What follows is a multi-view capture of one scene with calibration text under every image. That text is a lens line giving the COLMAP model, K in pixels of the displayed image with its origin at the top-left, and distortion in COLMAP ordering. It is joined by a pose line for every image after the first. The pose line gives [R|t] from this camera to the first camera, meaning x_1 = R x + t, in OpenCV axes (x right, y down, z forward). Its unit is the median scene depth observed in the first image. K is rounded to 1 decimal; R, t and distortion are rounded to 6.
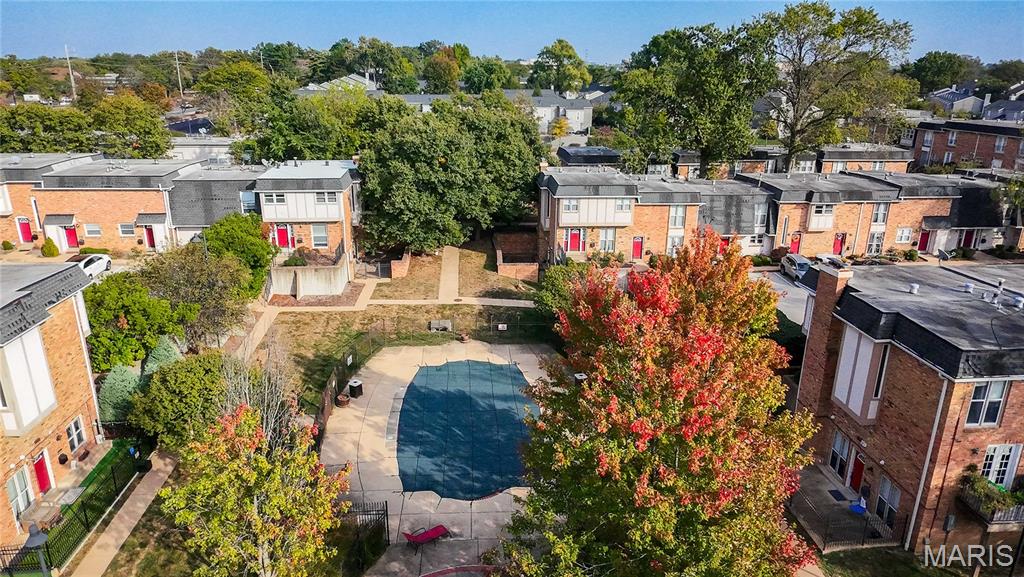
lens RADIAL K [[650.3, 0, 512.0], [0, 650.3, 288.5], [0, 0, 1]] dist [-0.000768, -0.001977]
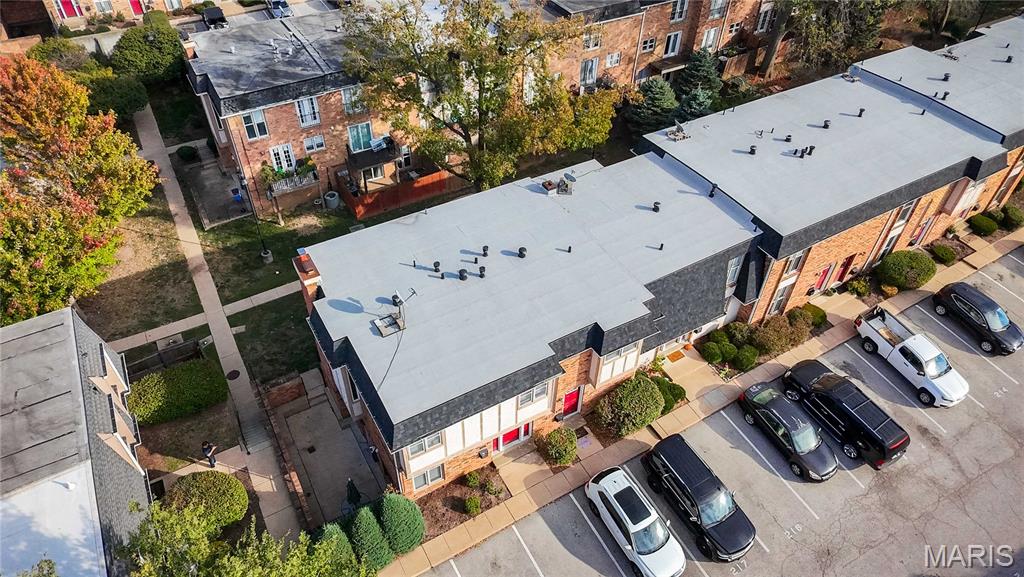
lens RADIAL K [[650.3, 0, 512.0], [0, 650.3, 288.5], [0, 0, 1]] dist [-0.000768, -0.001977]
pose [[0.898250, -0.292730, 0.327806, 0.625603], [0.125361, 0.885560, 0.447290, -0.117403], [-0.421227, -0.360684, 0.832151, -0.827682]]
